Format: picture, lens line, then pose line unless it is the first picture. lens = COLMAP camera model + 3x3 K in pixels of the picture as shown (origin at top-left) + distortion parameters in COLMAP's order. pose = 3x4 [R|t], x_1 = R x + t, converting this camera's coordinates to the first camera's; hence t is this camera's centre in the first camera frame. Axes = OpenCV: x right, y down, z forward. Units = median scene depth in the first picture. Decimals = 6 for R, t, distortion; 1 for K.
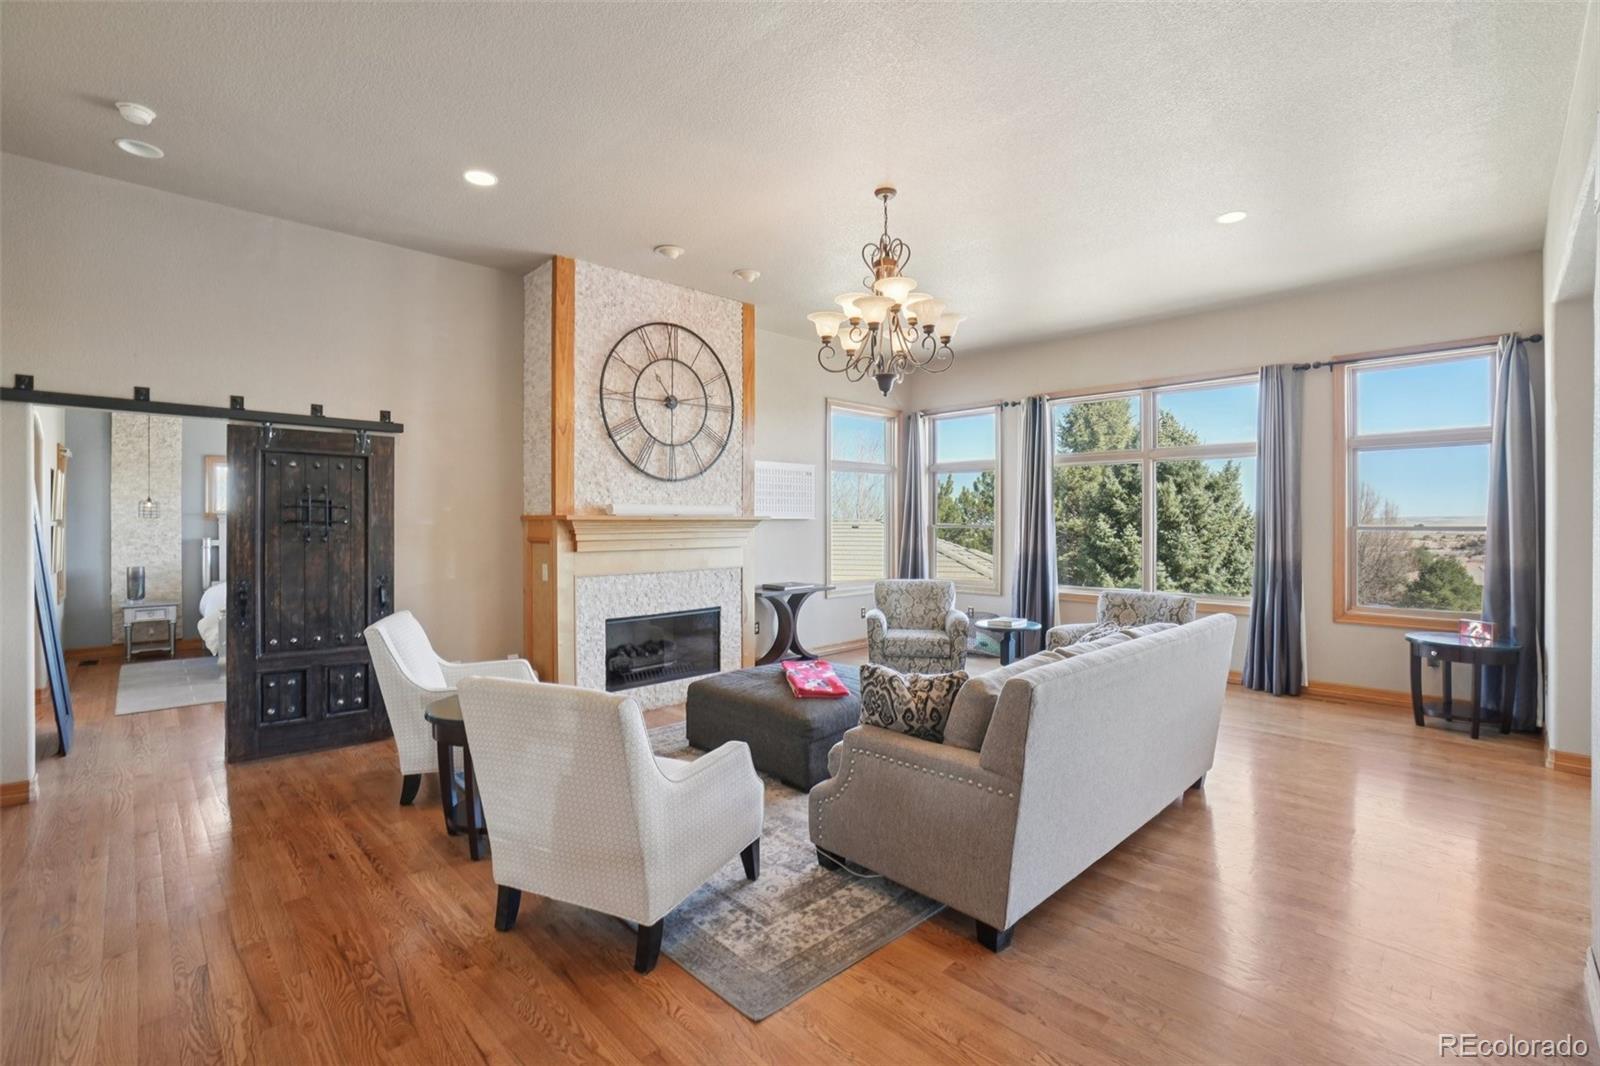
lens RADIAL K [[705.4, 0, 791.3], [0, 705.4, 524.8], [0, 0, 1]] dist [-0.009620, -0.001625]
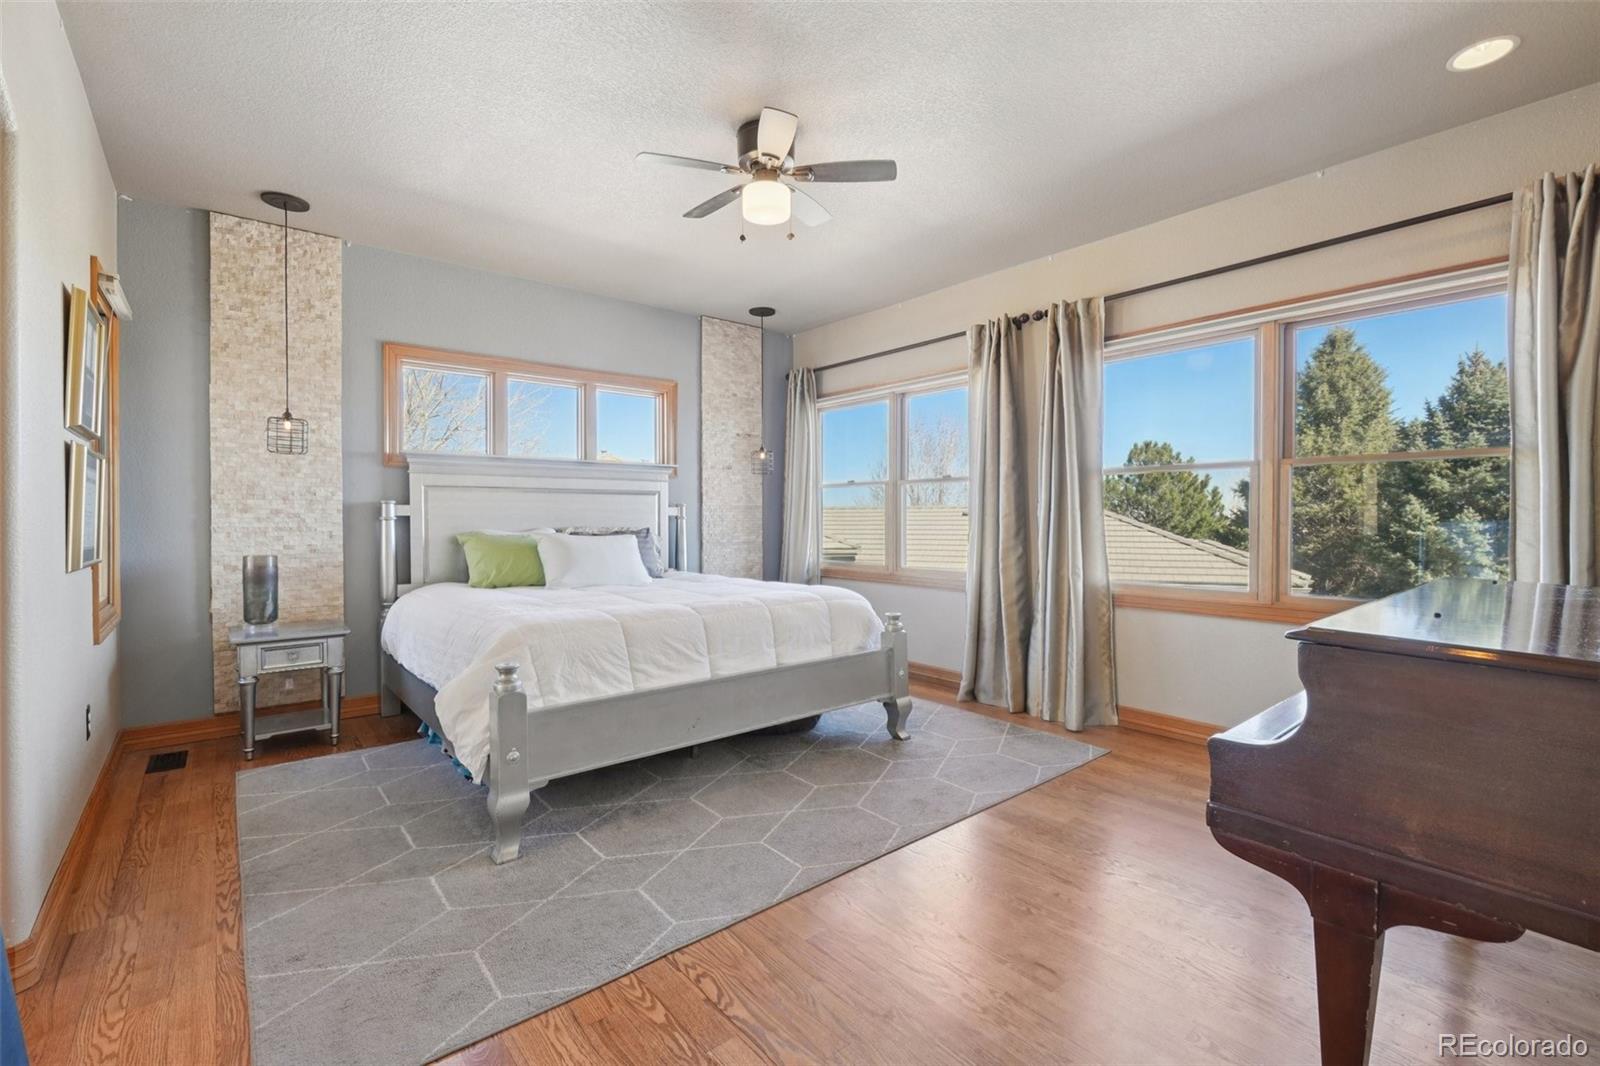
lens RADIAL K [[705.4, 0, 810.5], [0, 705.4, 525.0], [0, 0, 1]] dist [-0.009620, -0.001625]
pose [[0.999006, 0.003140, -0.044456, -0.432255], [-0.002702, 0.999947, 0.009912, 0.026518], [0.044485, -0.009782, 0.998962, 0.429067]]
